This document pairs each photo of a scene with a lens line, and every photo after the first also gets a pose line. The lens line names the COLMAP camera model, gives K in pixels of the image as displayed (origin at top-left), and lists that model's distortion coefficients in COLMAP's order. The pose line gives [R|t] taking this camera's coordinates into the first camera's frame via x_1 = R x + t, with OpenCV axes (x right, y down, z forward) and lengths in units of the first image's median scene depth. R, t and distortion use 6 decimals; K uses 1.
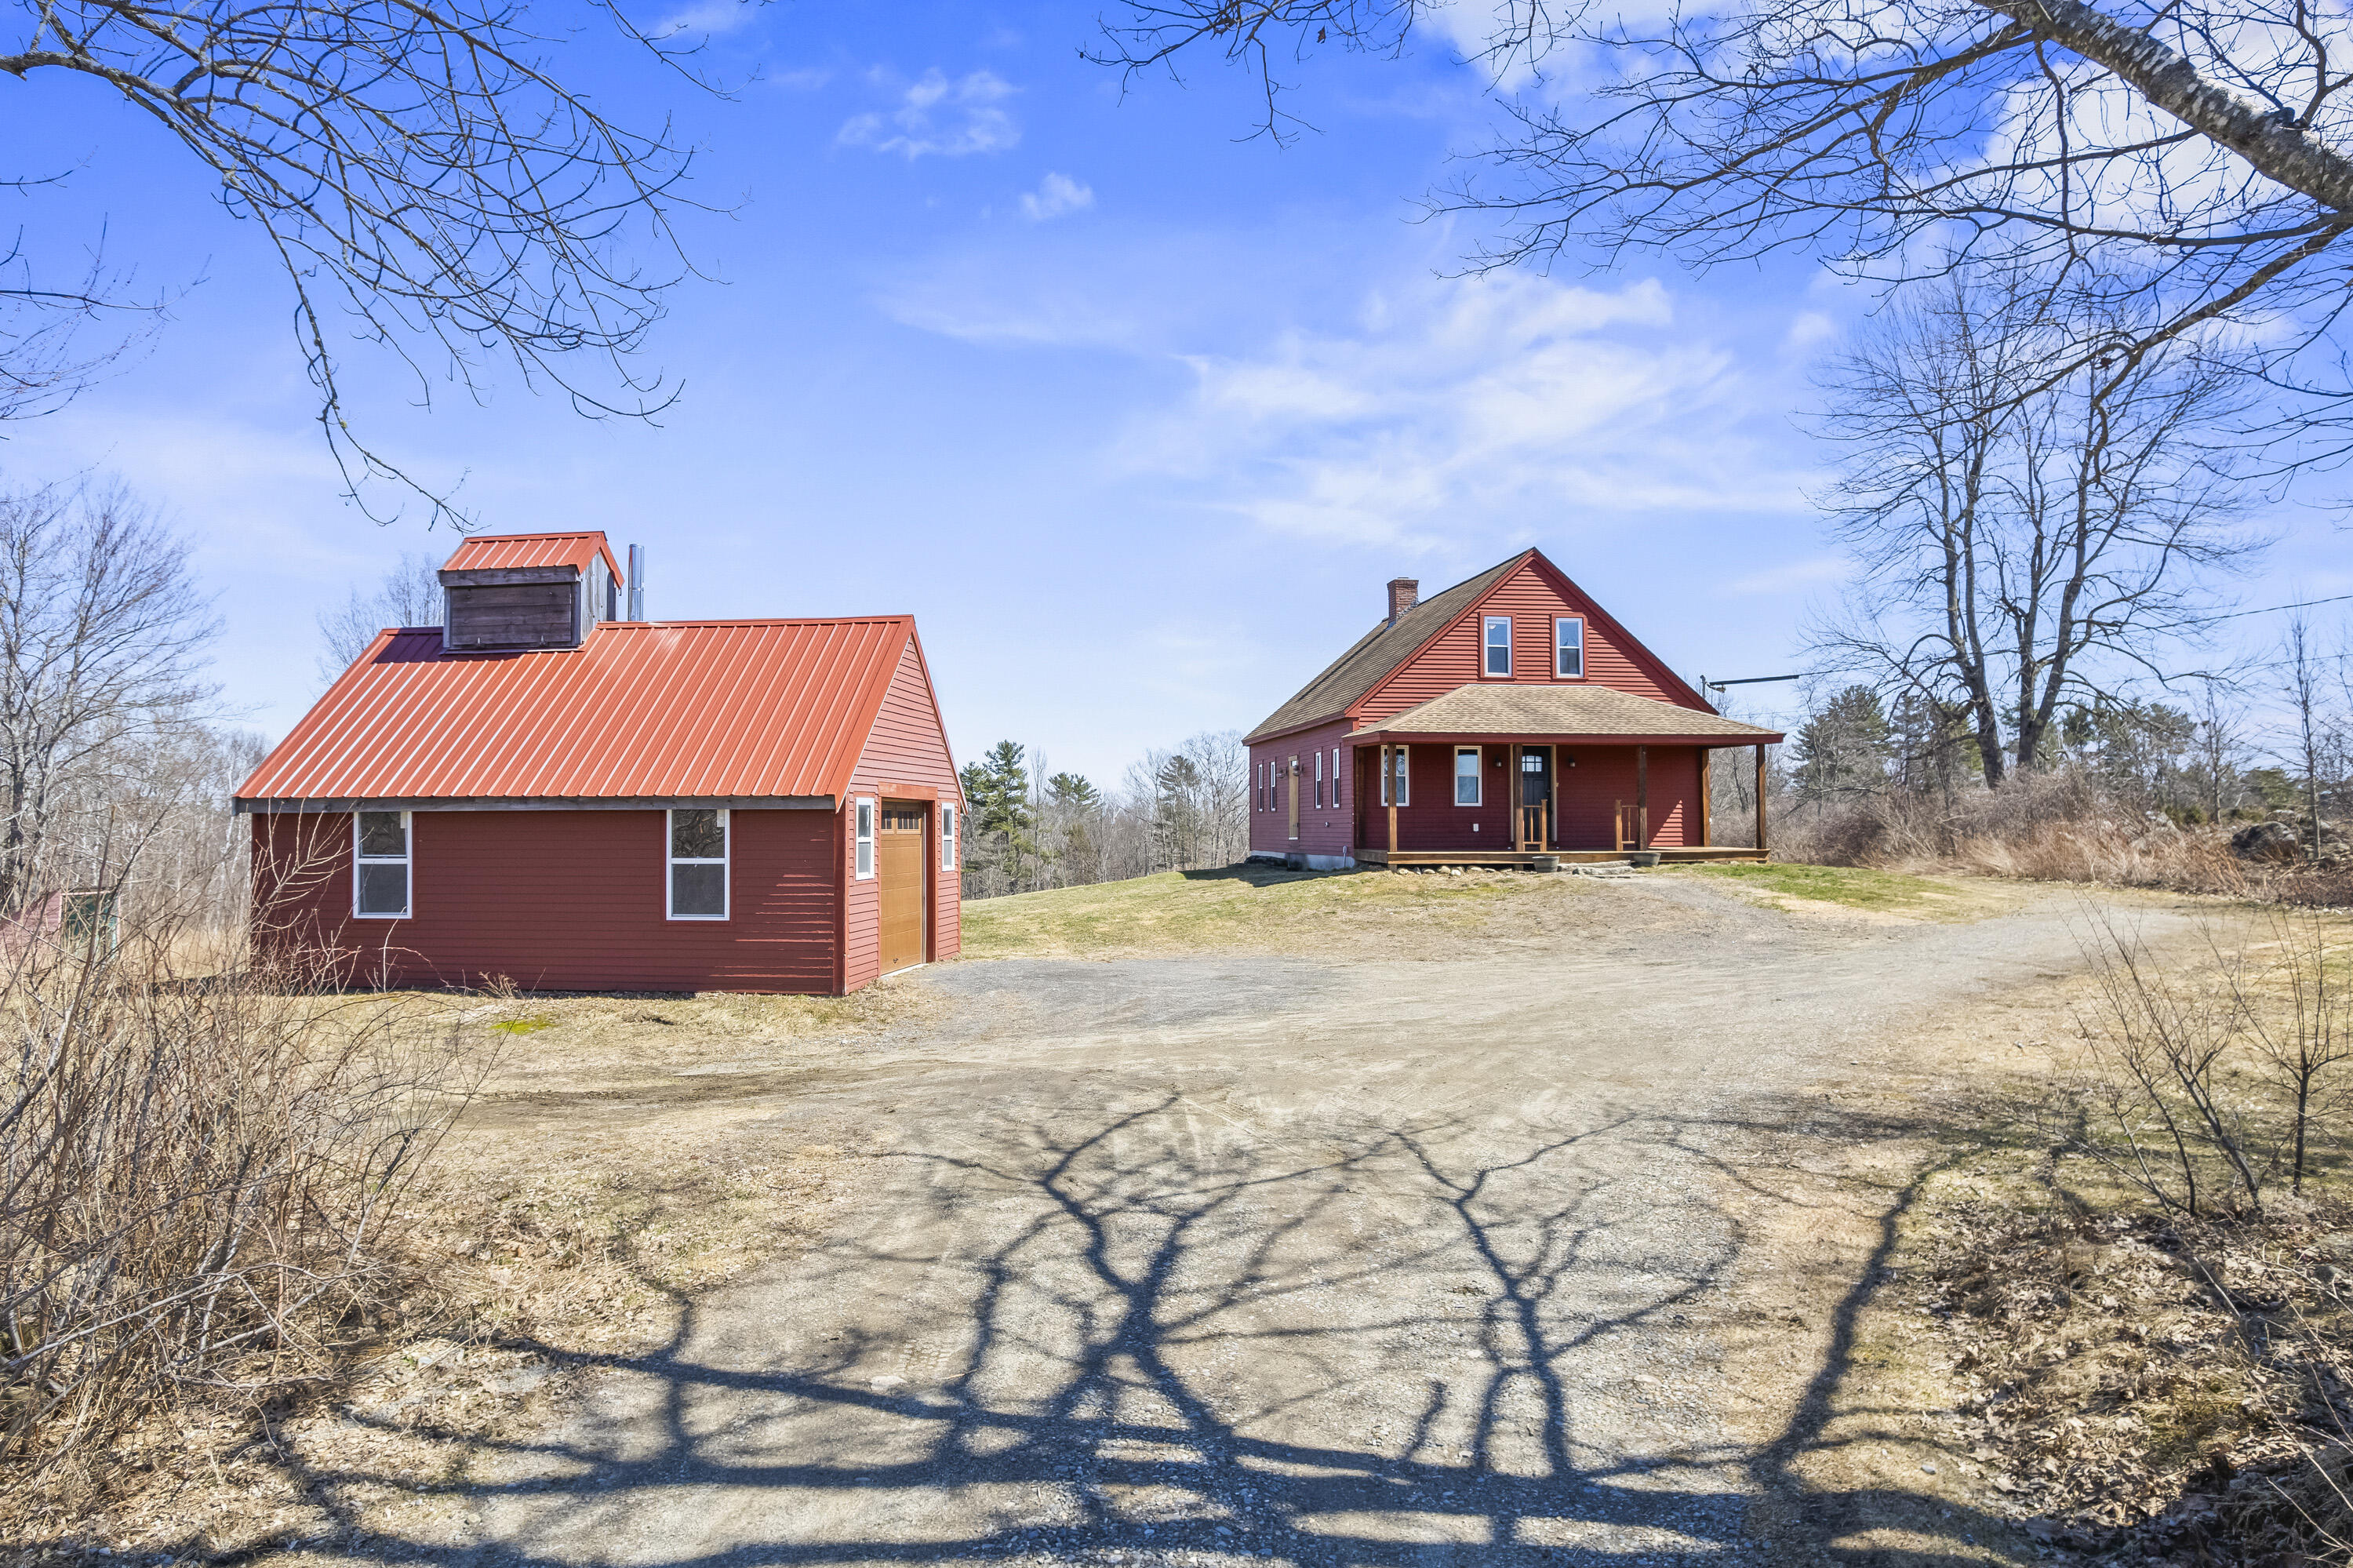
lens RADIAL K [[1524.8, 0, 1176.5], [0, 1524.8, 784.0], [0, 0, 1]] dist [-0.071886, 0.056615]
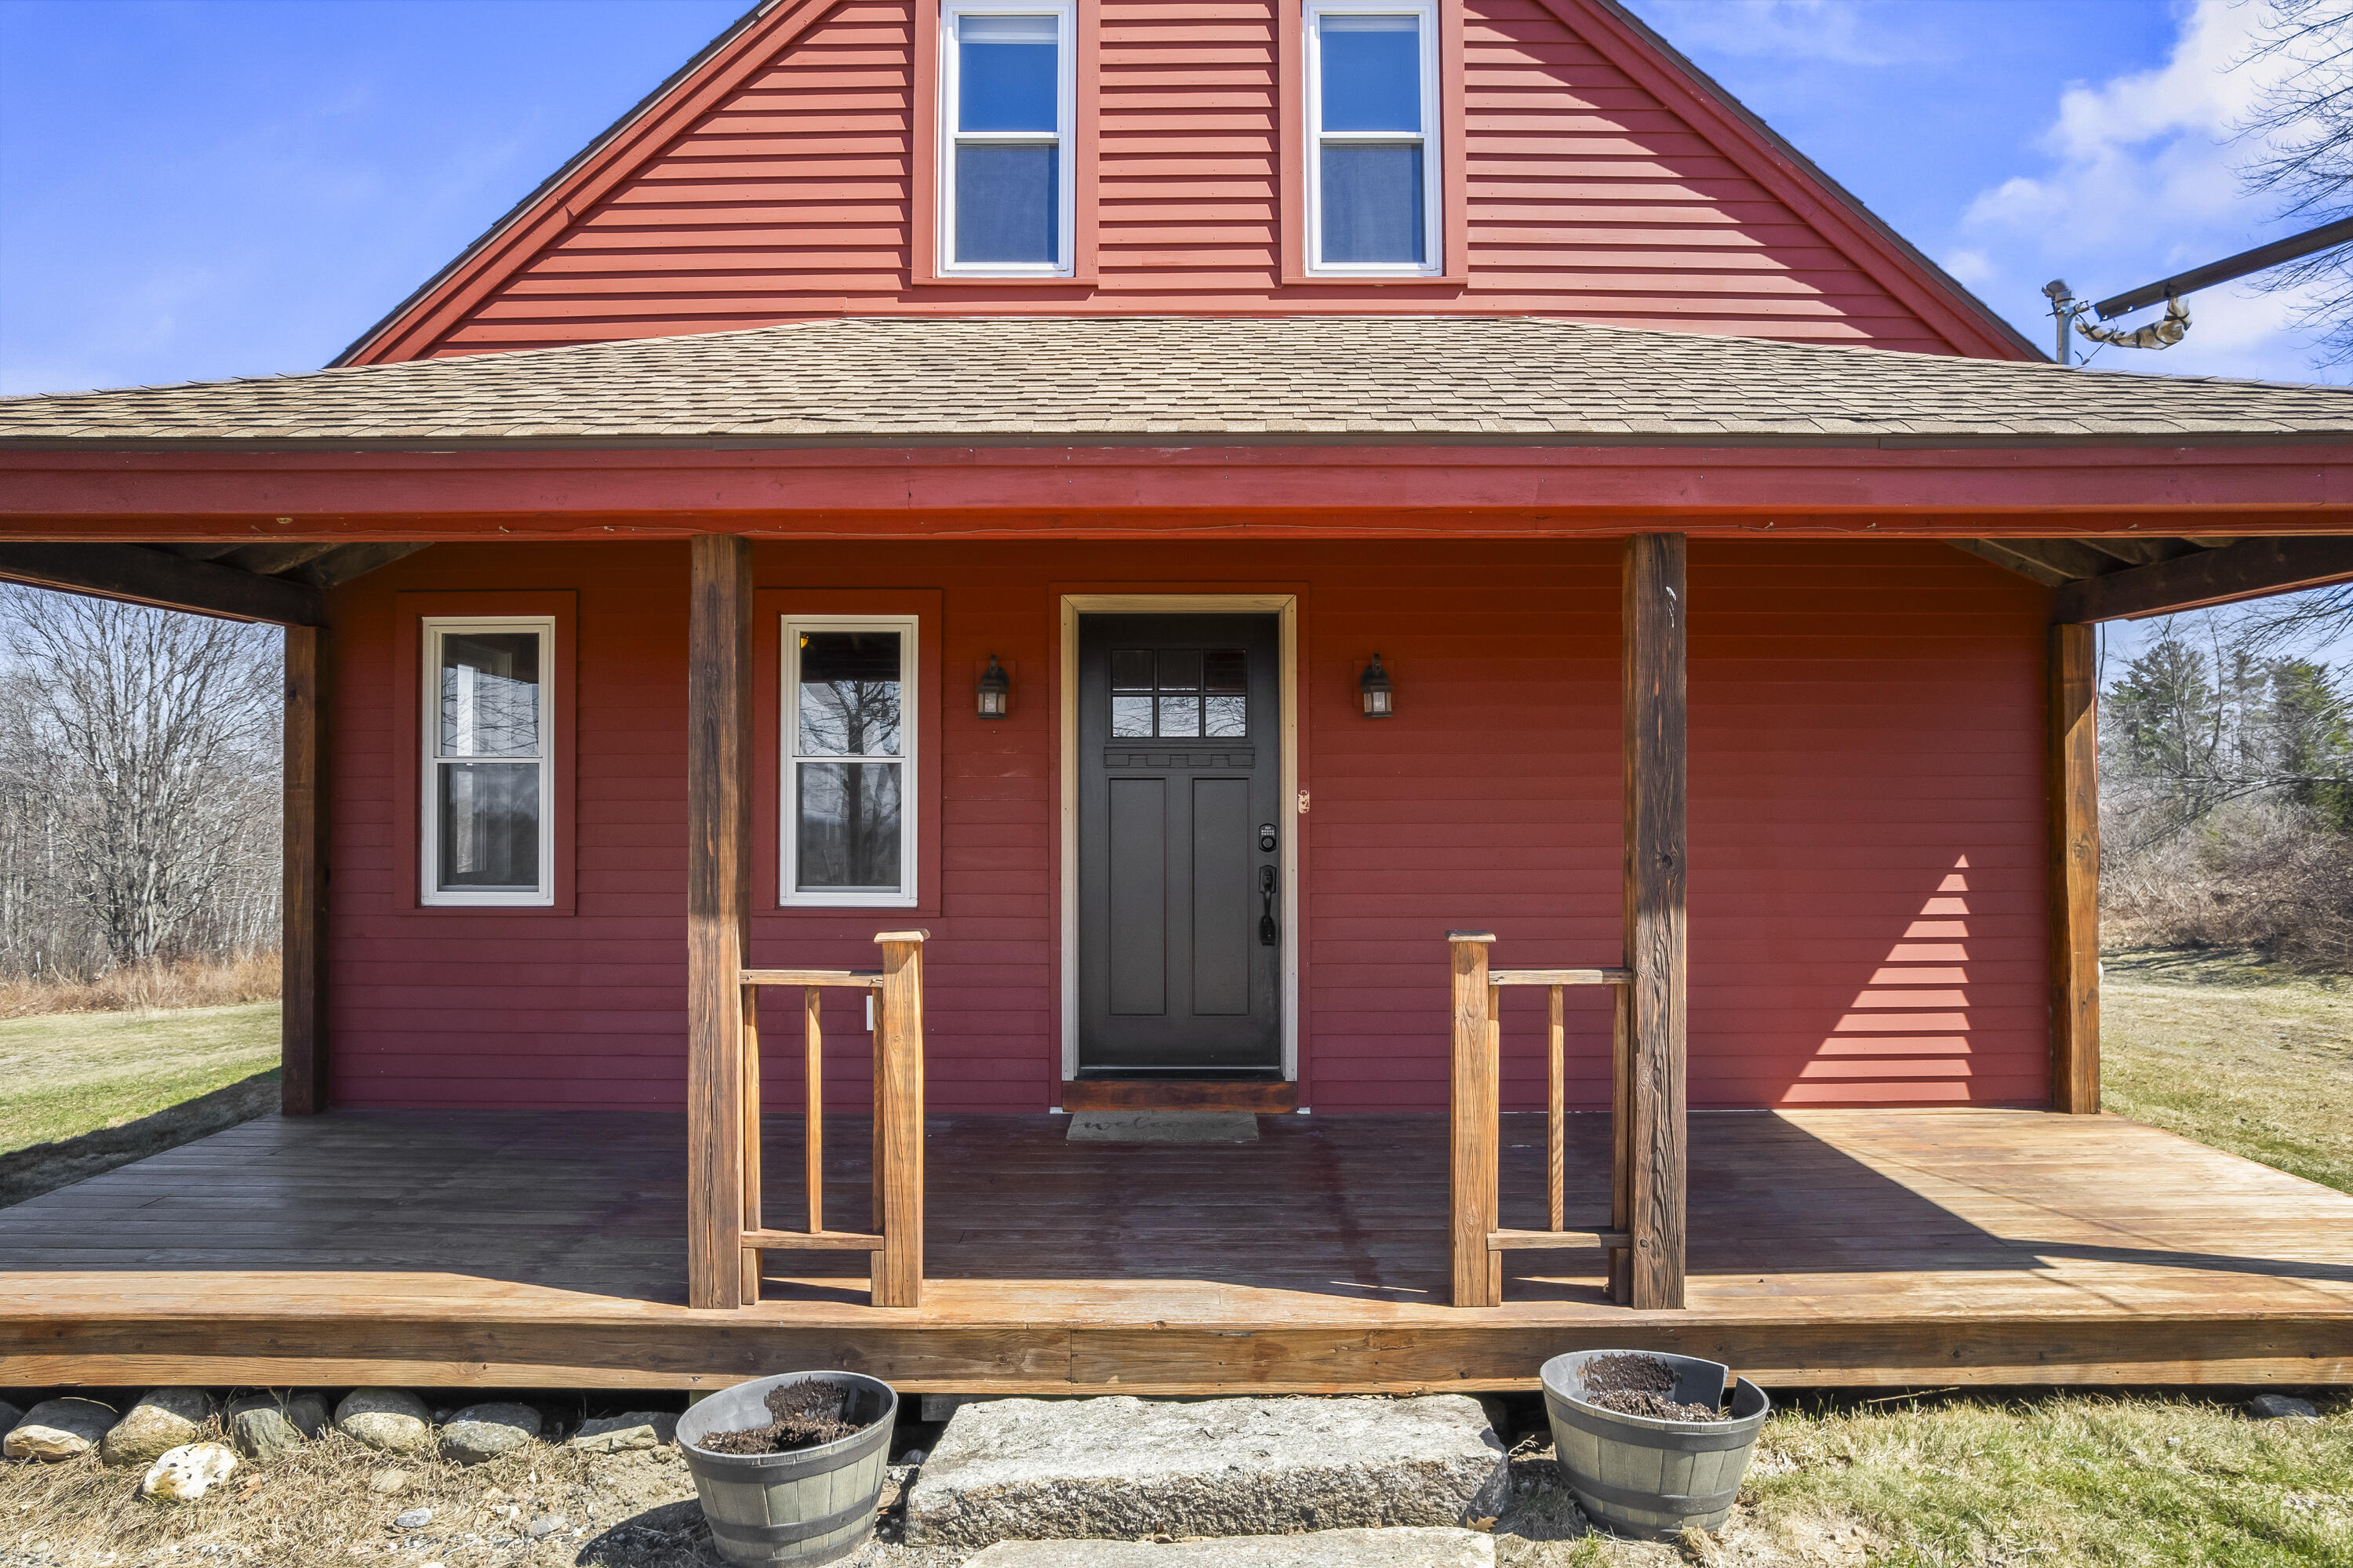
lens RADIAL K [[1524.8, 0, 1176.5], [0, 1524.8, 784.0], [0, 0, 1]] dist [-0.071886, 0.056615]
pose [[0.988385, -0.001027, -0.151964, 0.266077], [0.002891, 0.999923, 0.012043, -0.004742], [0.151940, -0.012342, 0.988313, 0.798190]]
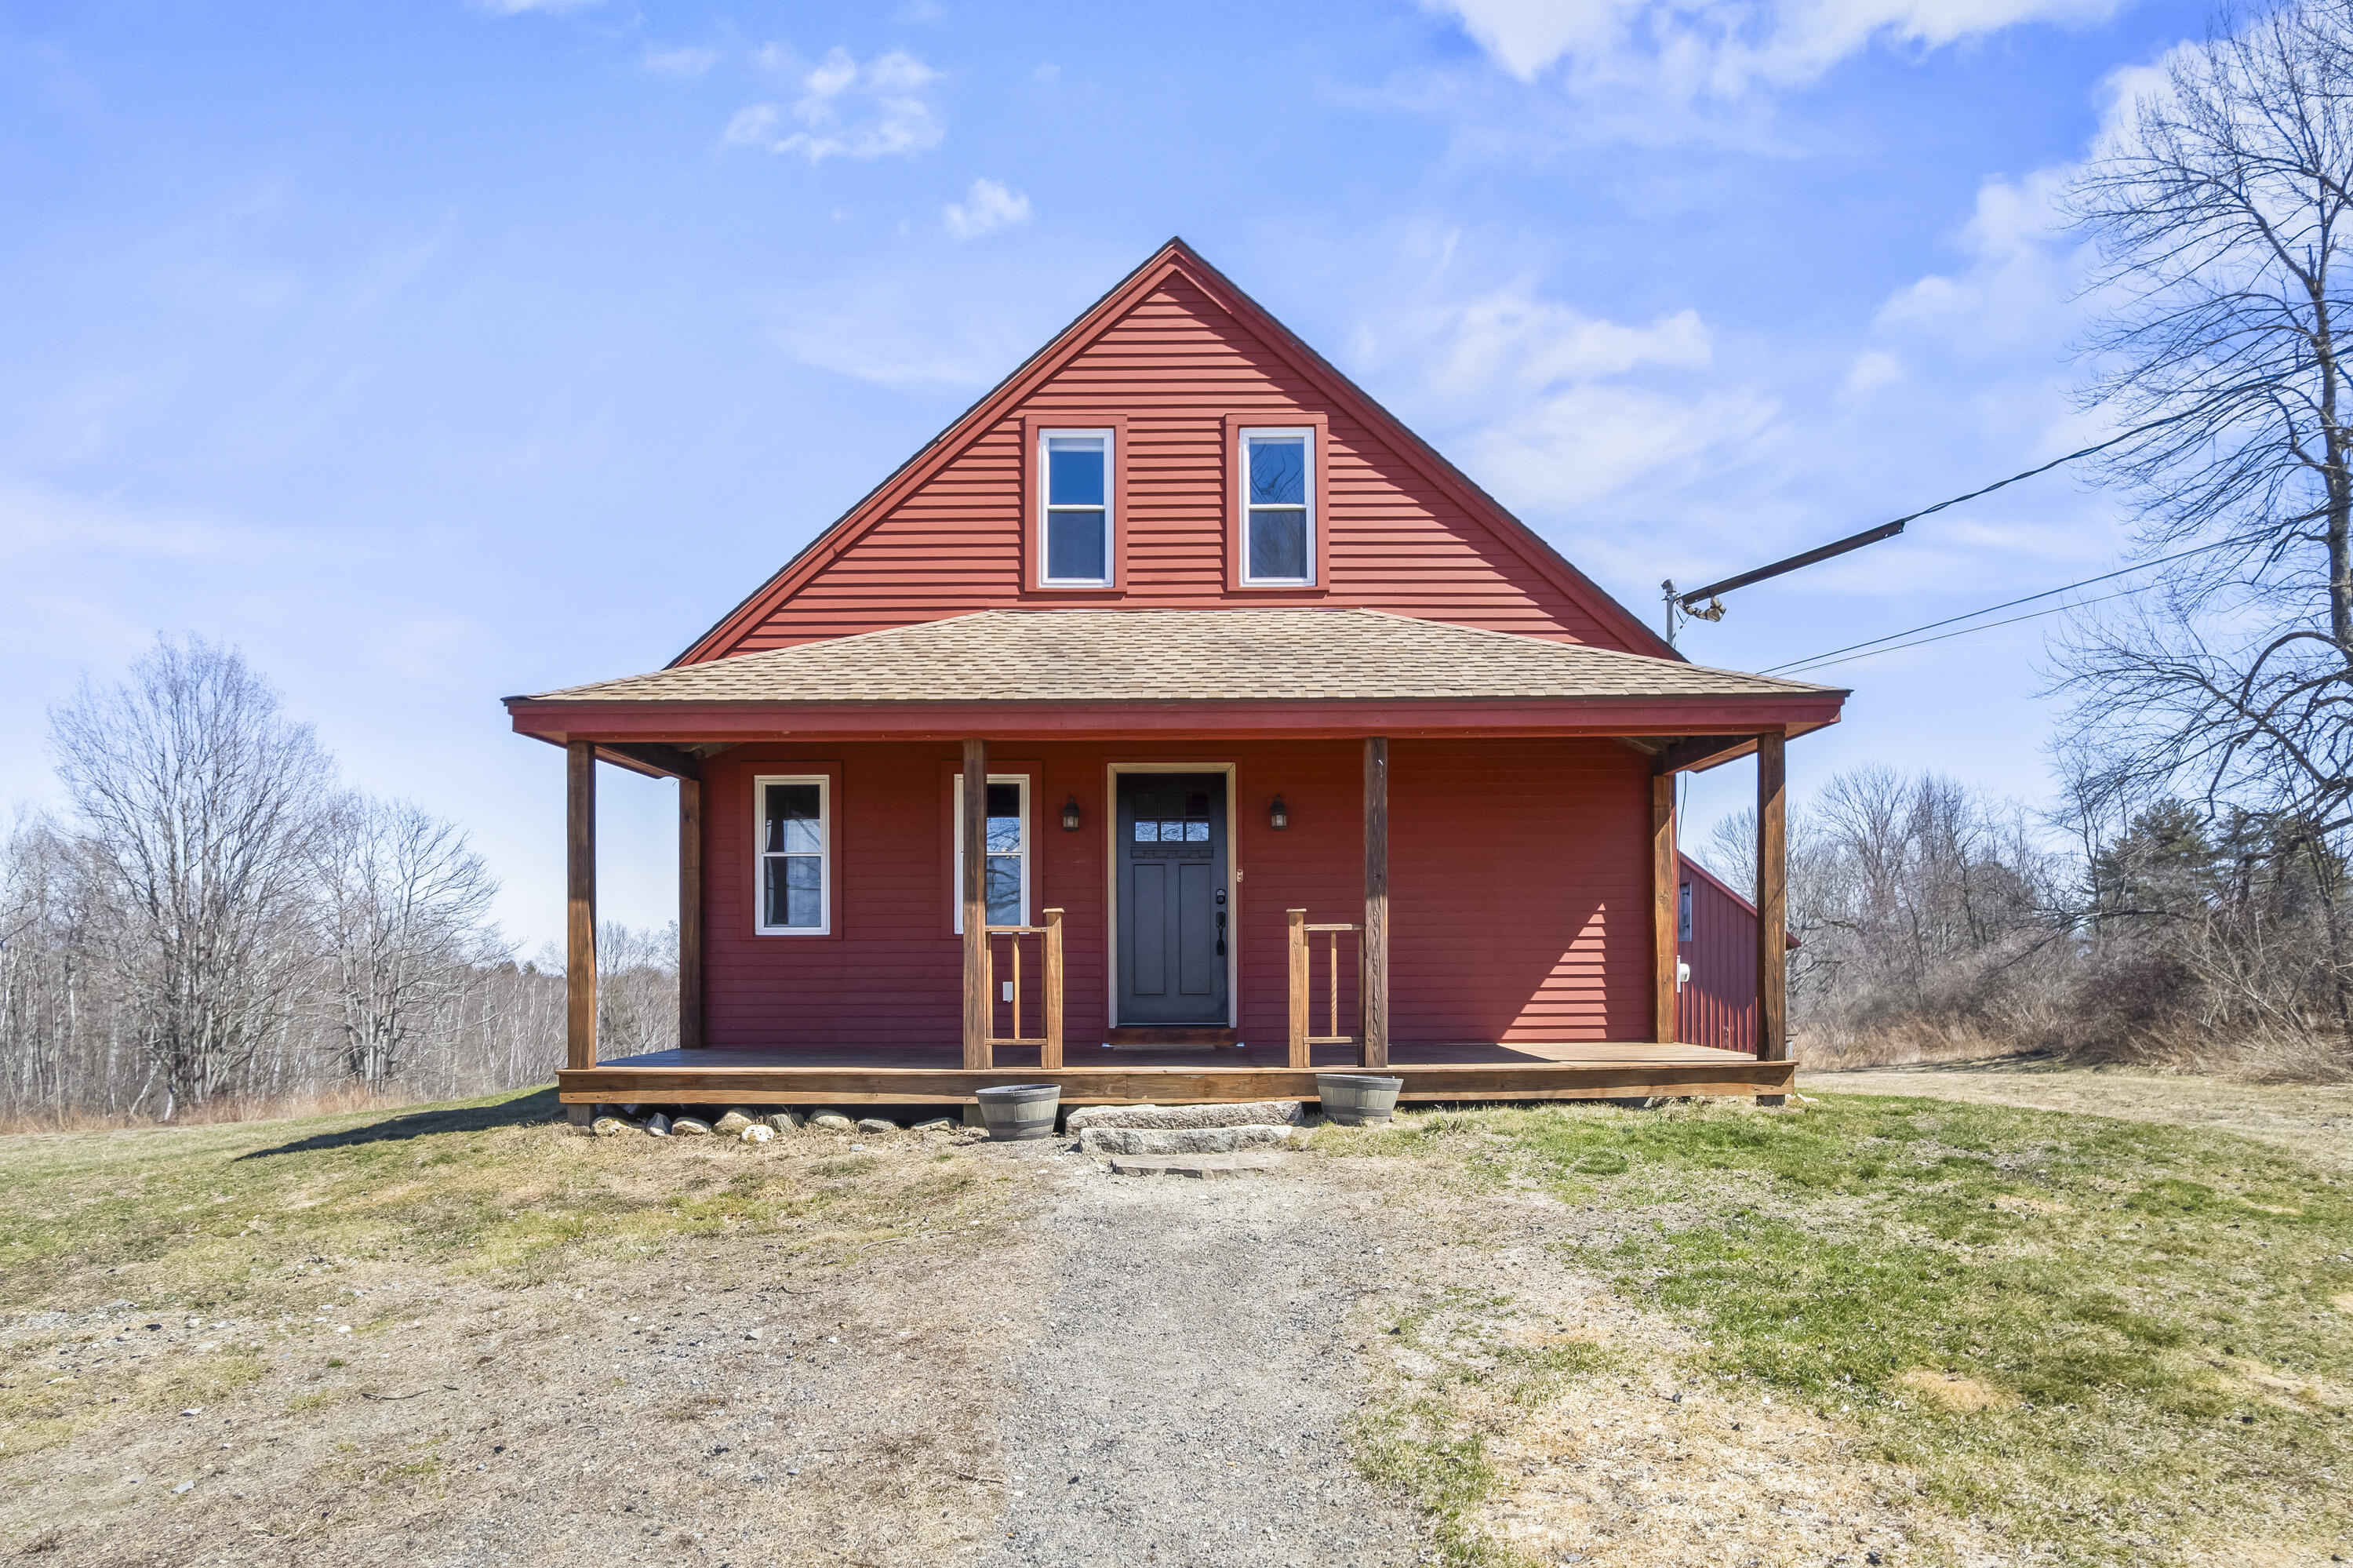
lens RADIAL K [[1557.1, 0, 1164.1], [0, 1557.1, 1015.7], [0, 0, 1]] dist [-0.020133, -0.001305]
pose [[0.987669, 0.002545, -0.156536, 0.293740], [0.005944, 0.998538, 0.053734, 0.014009], [0.156444, -0.054002, 0.986209, 0.618178]]
